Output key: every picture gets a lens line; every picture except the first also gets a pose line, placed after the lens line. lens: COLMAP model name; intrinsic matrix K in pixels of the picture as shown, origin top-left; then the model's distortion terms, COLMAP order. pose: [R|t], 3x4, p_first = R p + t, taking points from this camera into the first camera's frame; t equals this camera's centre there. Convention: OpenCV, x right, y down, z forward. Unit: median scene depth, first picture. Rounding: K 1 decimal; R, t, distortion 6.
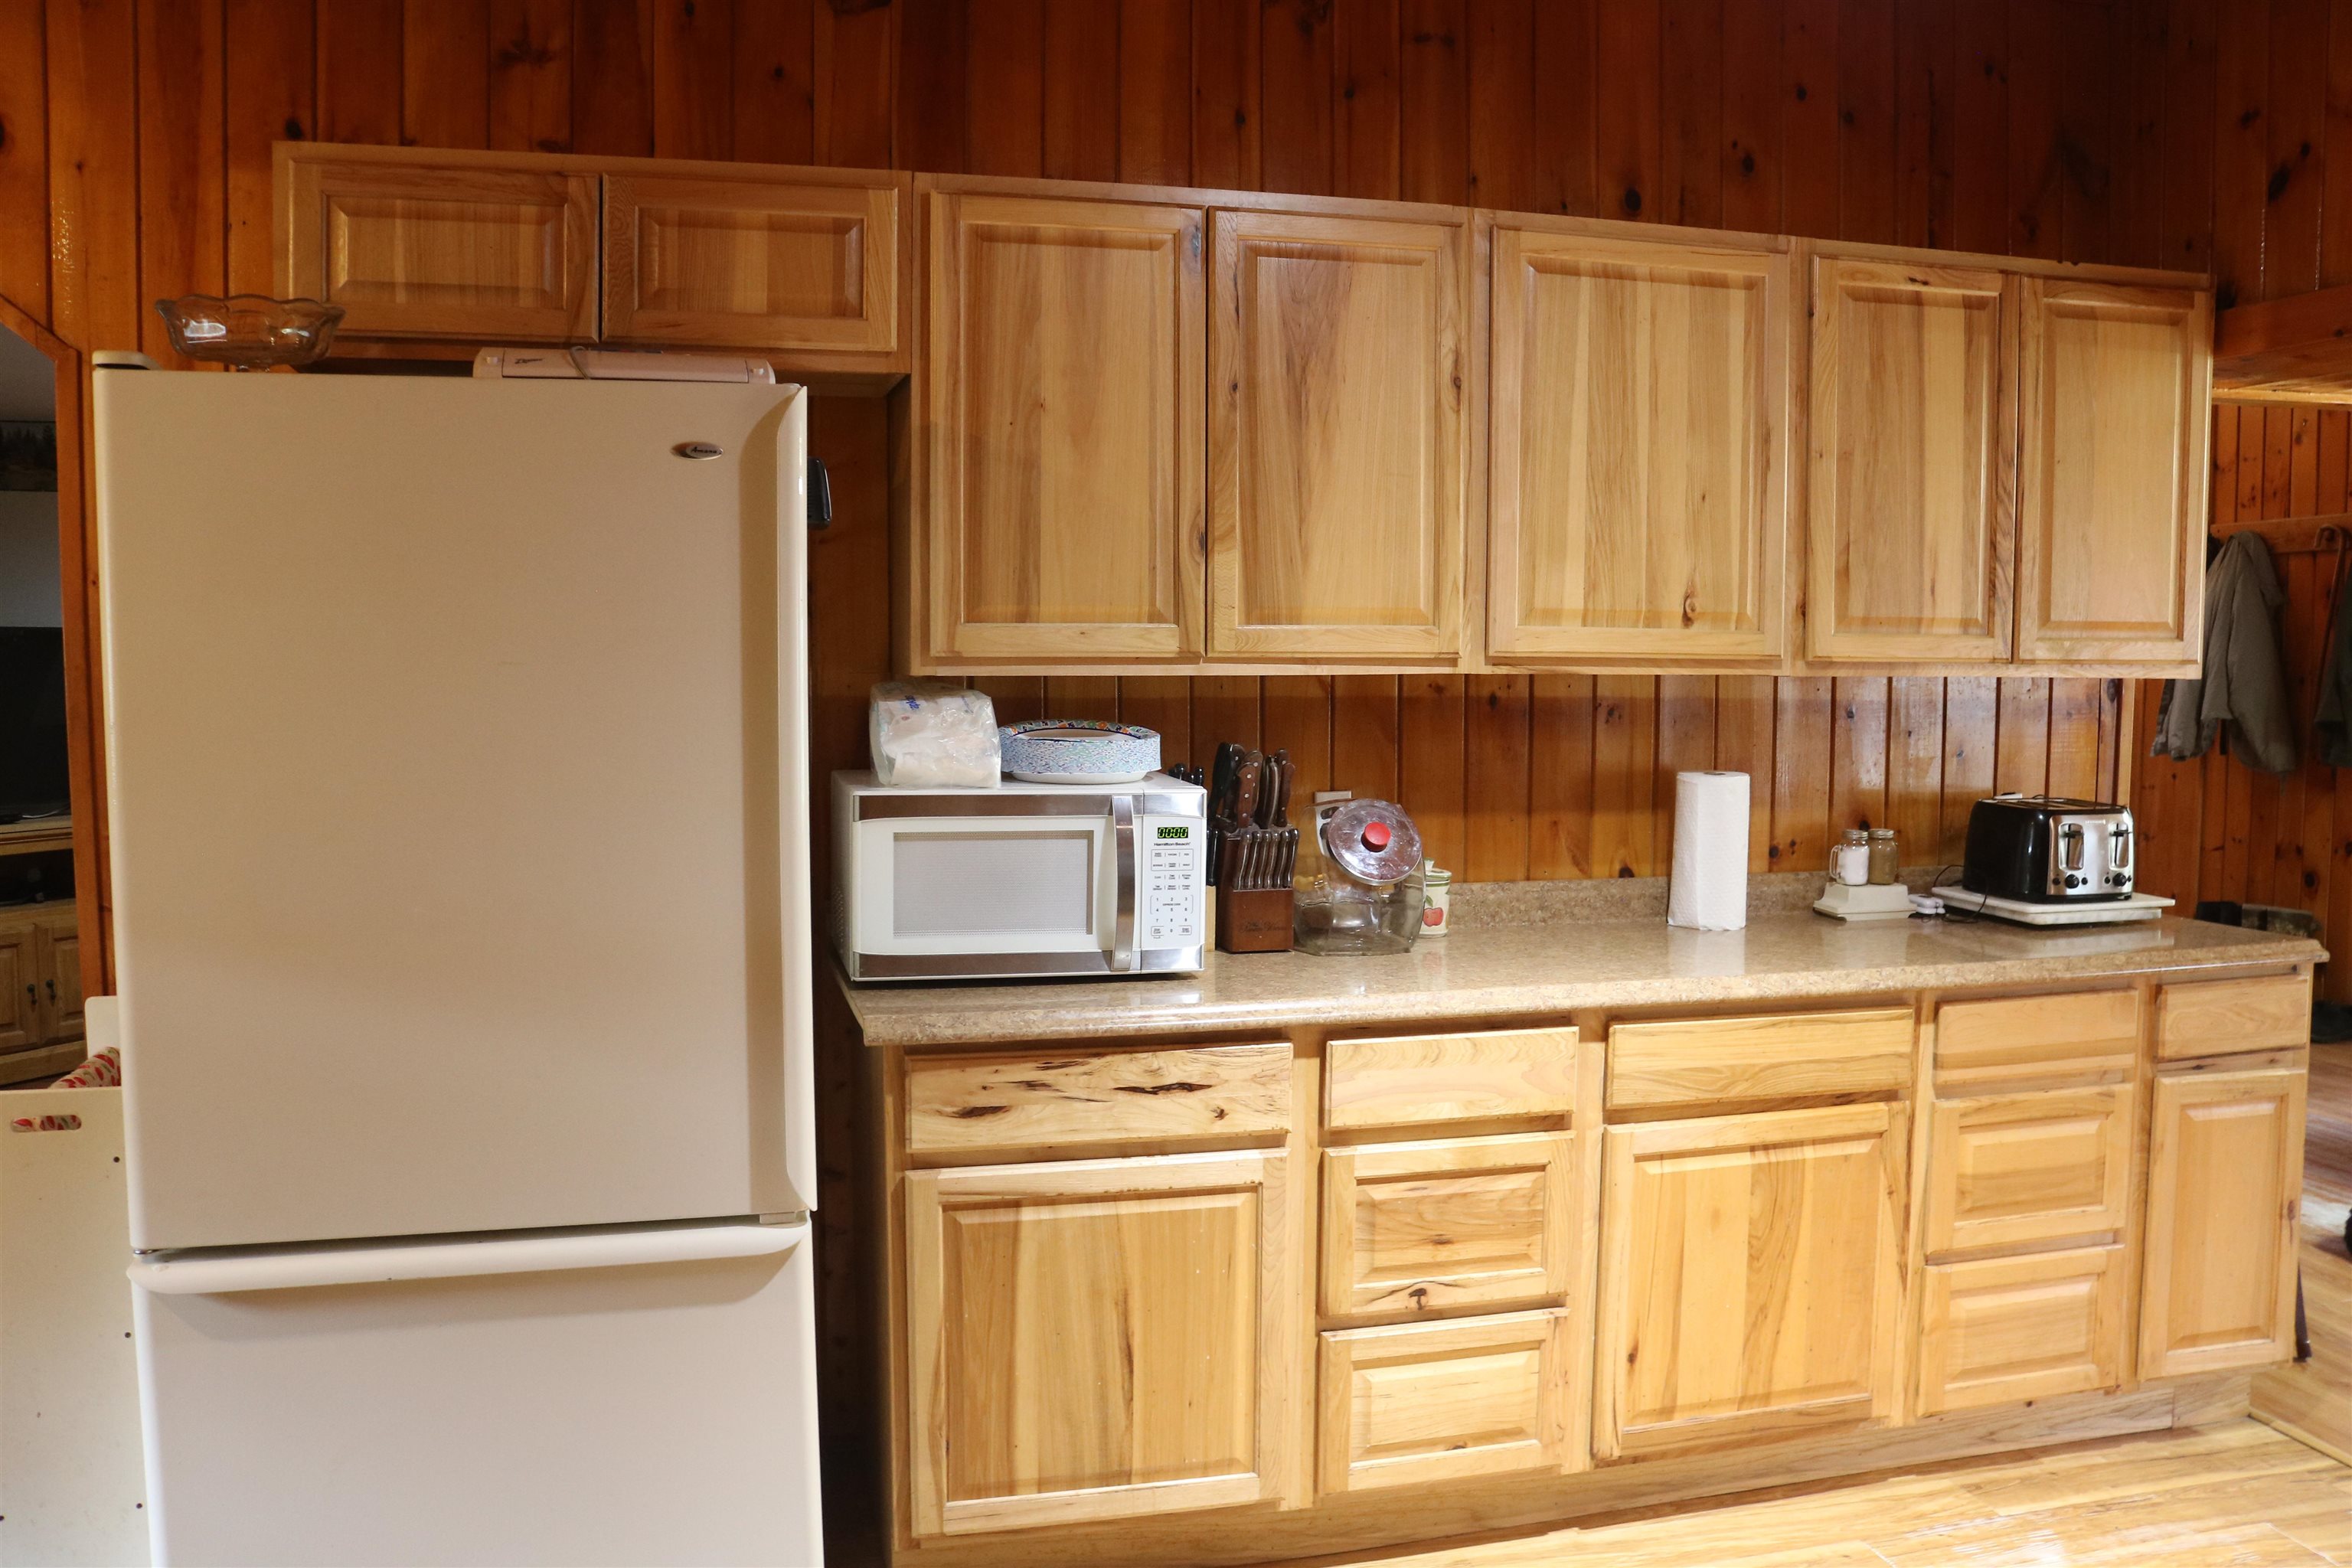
lens RADIAL K [[1941.9, 0, 1188.4], [0, 1941.9, 790.5], [0, 0, 1]] dist [-0.149446, 0.111708]
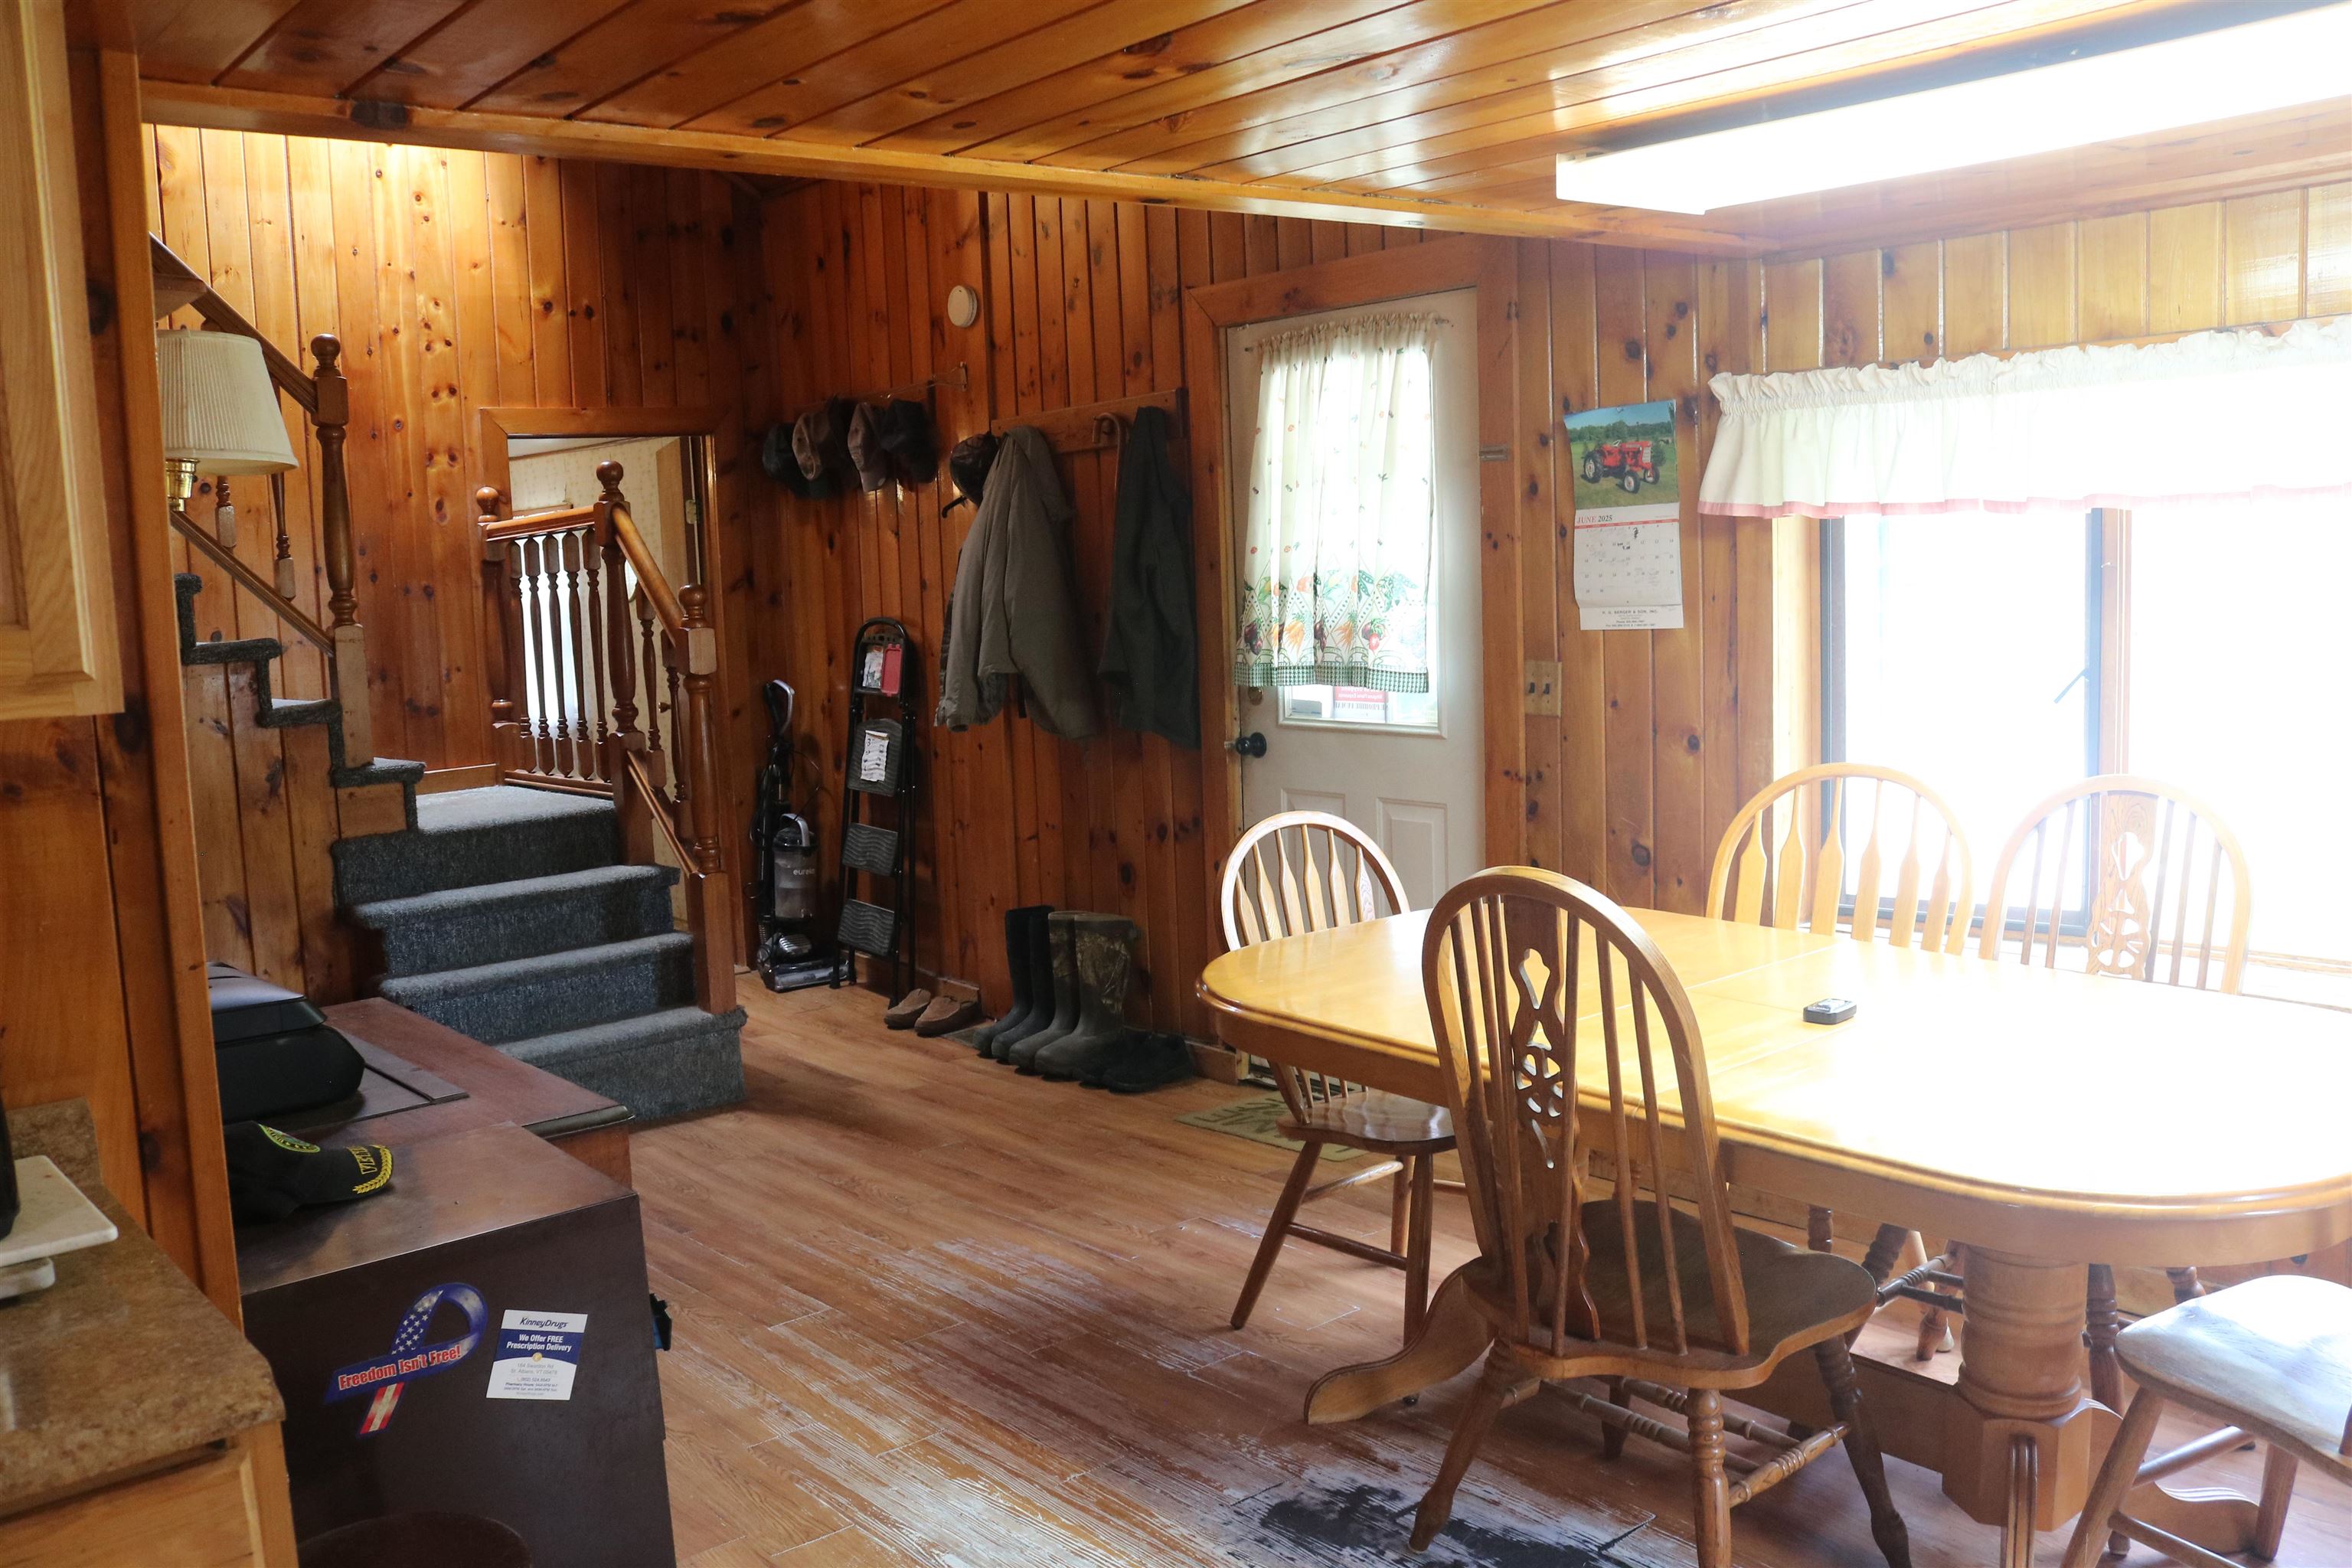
lens RADIAL K [[1941.9, 0, 1174.7], [0, 1941.9, 792.6], [0, 0, 1]] dist [-0.149446, 0.111708]
pose [[0.907658, -0.088930, 0.410182, 0.680578], [0.075750, 0.995956, 0.048308, -0.054080], [-0.412819, -0.012776, 0.910724, 0.602391]]
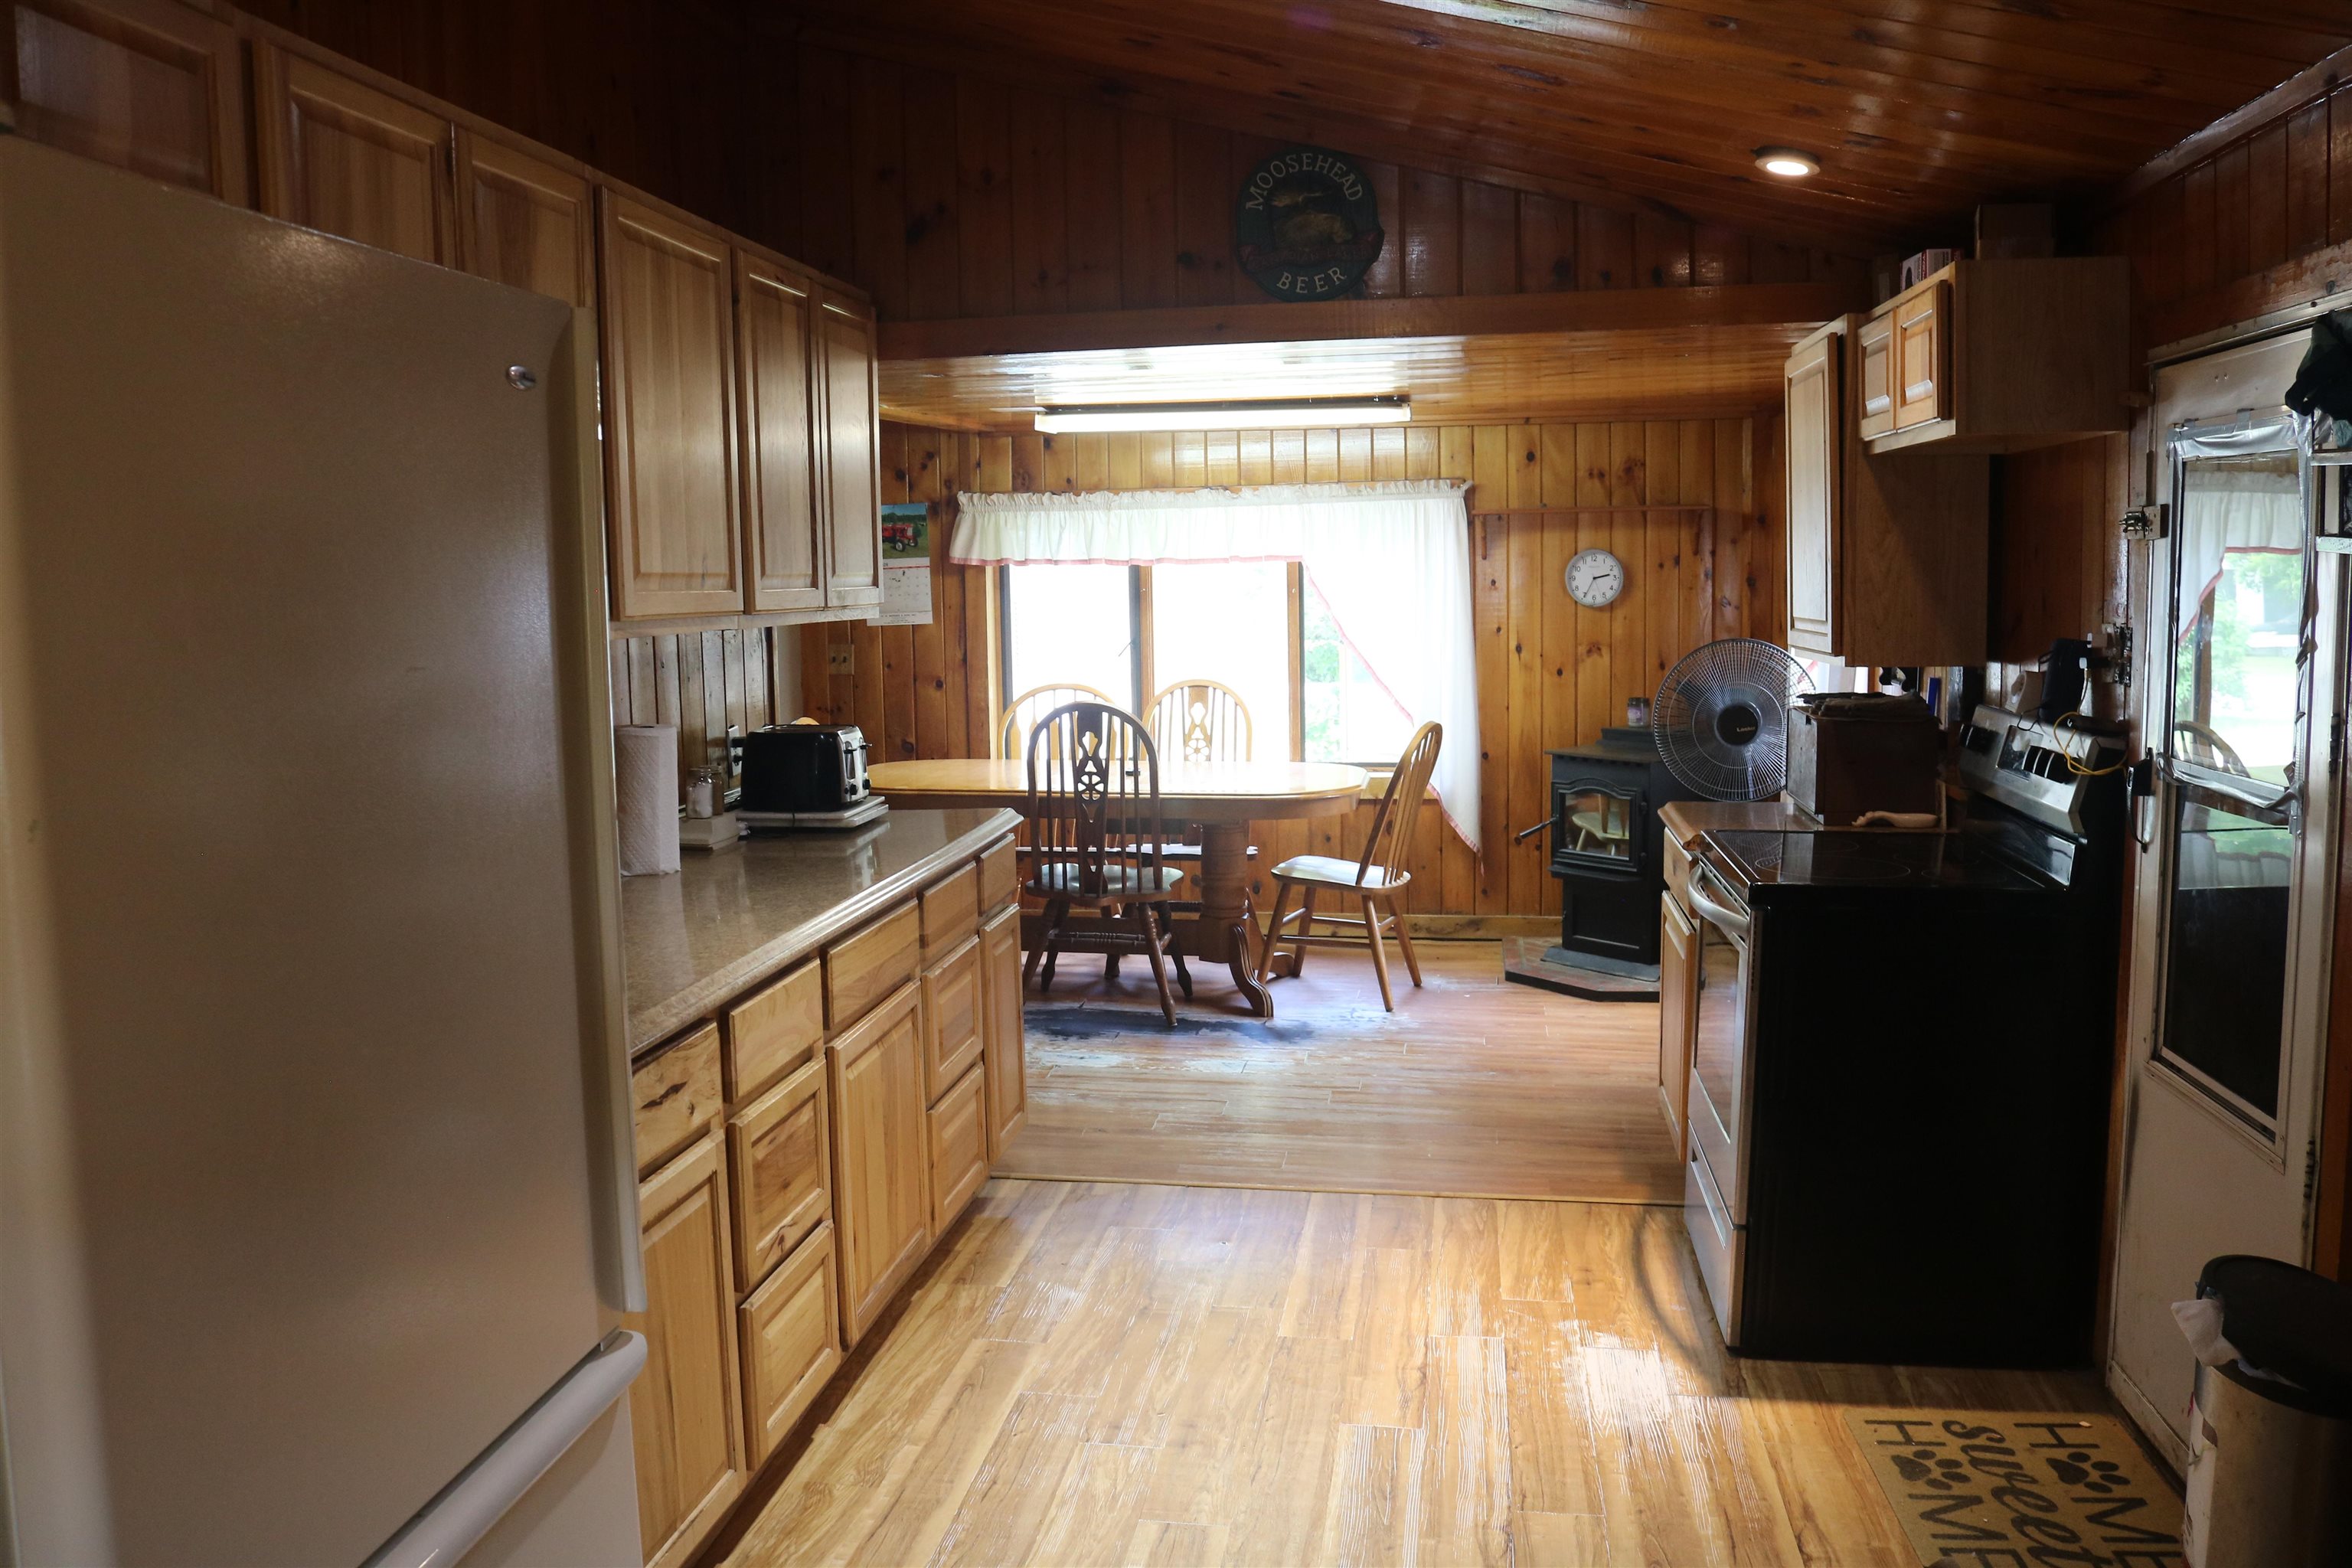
lens RADIAL K [[1941.9, 0, 1178.8], [0, 1941.9, 793.4], [0, 0, 1]] dist [-0.149446, 0.111708]
pose [[0.397870, -0.114223, 0.910304, -0.663612], [0.090829, 0.992249, 0.084807, -0.041192], [-0.912935, 0.048940, 0.405160, 0.356918]]
